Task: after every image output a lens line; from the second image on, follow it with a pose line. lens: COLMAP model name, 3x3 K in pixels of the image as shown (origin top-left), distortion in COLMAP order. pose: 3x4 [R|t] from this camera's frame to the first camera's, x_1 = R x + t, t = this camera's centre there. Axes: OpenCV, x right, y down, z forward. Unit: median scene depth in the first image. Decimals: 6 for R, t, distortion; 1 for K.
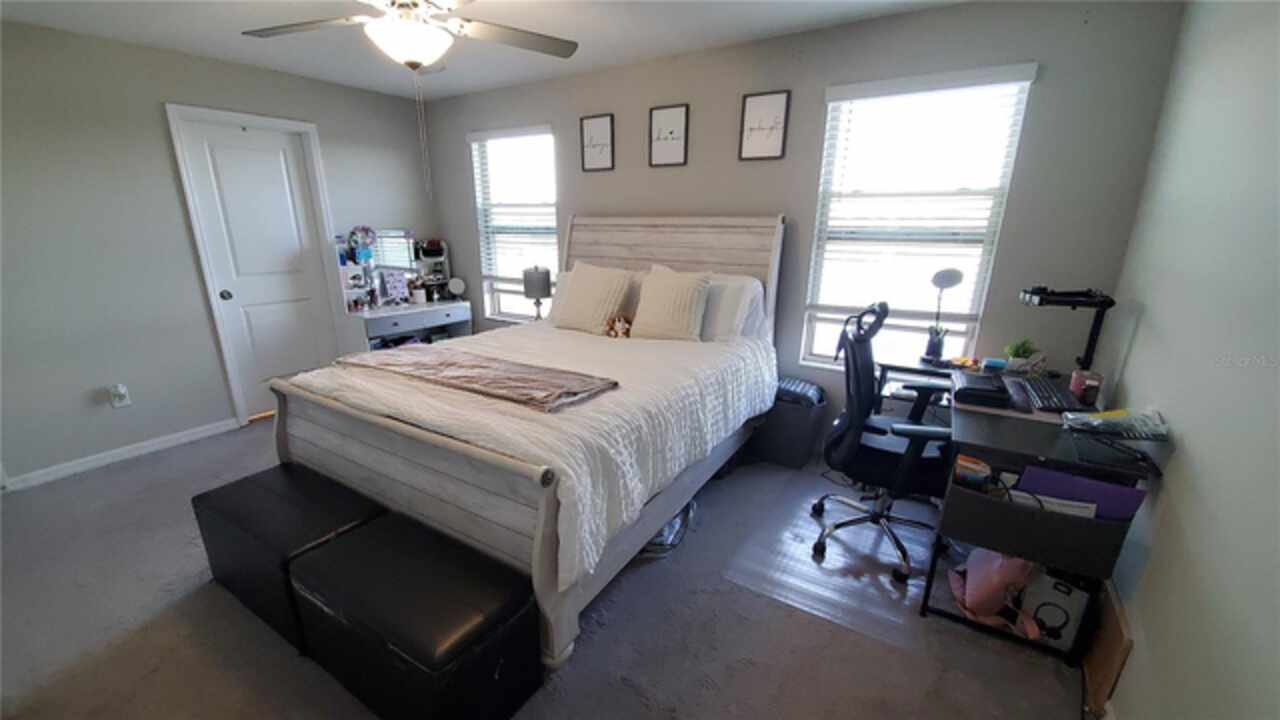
lens RADIAL K [[507.4, 0, 629.3], [0, 507.4, 382.6], [0, 0, 1]] dist [0.004508, -0.012781]
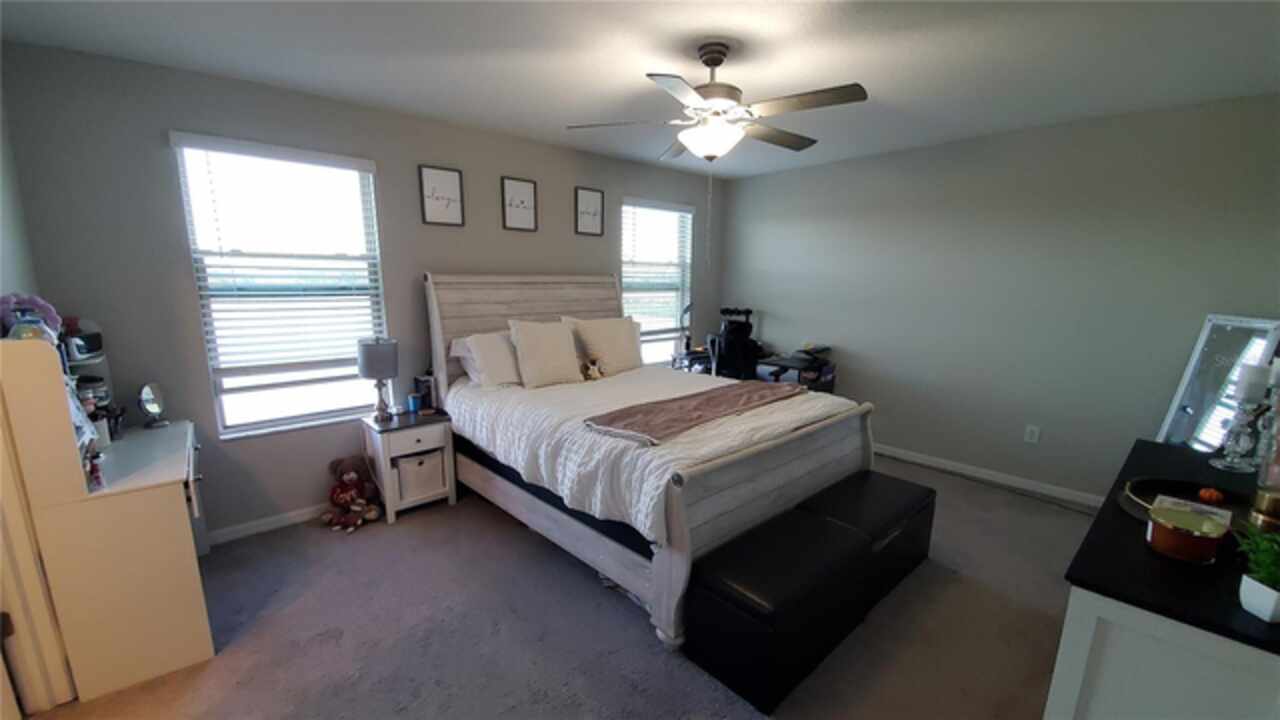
lens RADIAL K [[514.0, 0, 626.2], [0, 514.0, 366.2], [0, 0, 1]] dist [-0.000276, -0.000069]
pose [[0.281141, -0.156030, 0.946897, -0.979605], [0.294843, 0.953015, 0.069497, -0.160485], [-0.913251, 0.259647, 0.313936, 0.531854]]
